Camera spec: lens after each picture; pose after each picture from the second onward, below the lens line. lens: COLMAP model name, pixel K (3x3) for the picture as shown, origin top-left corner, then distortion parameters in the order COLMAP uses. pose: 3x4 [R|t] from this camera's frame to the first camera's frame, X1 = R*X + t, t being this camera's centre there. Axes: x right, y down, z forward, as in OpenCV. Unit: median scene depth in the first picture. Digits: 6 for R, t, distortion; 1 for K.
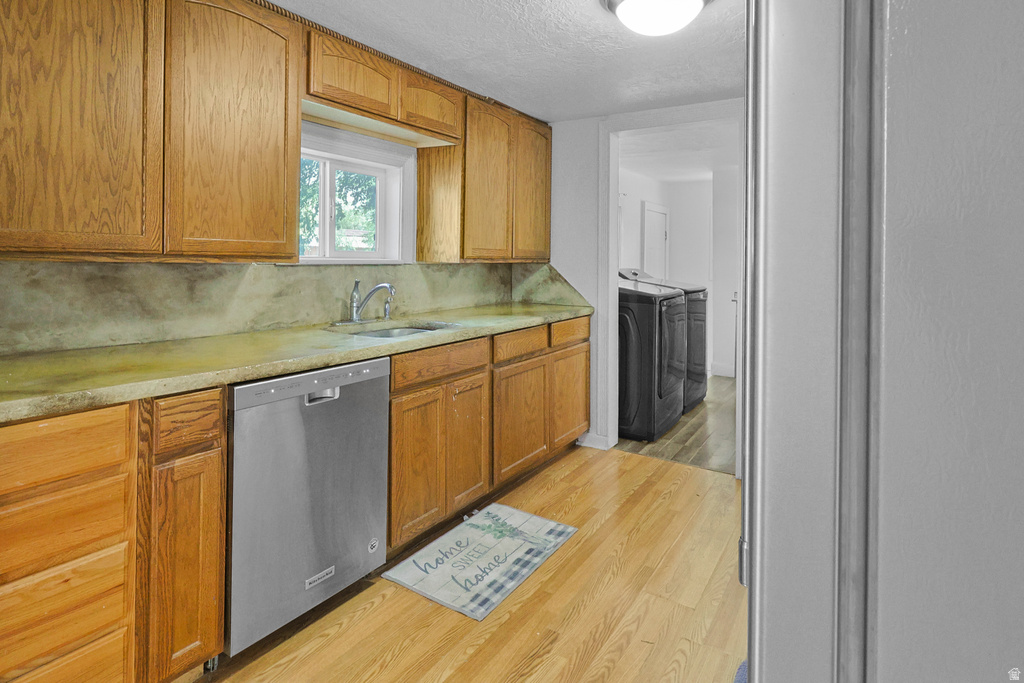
lens RADIAL K [[546.1, 0, 512.1], [0, 546.1, 345.1], [0, 0, 1]] dist [0.002567, 0.000254]
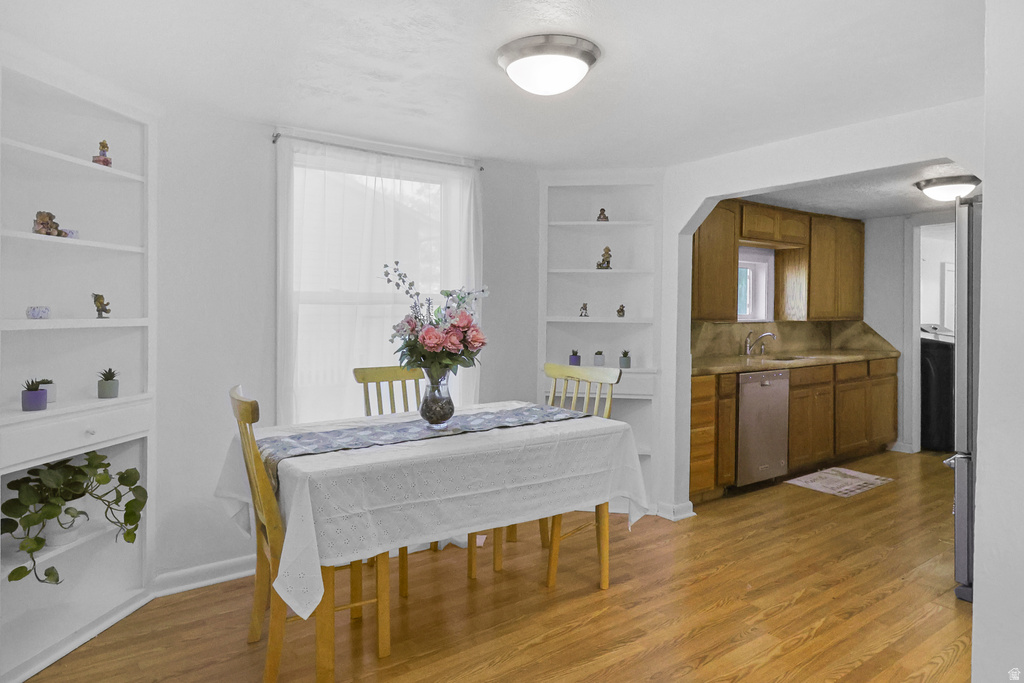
lens RADIAL K [[653.2, 0, 523.9], [0, 653.2, 362.9], [0, 0, 1]] dist [0.008274, 0.002305]
pose [[0.942583, 0.014481, -0.333659, -0.247134], [-0.042291, 0.996192, -0.076236, 0.159584], [0.331285, 0.085970, 0.939606, -1.109294]]
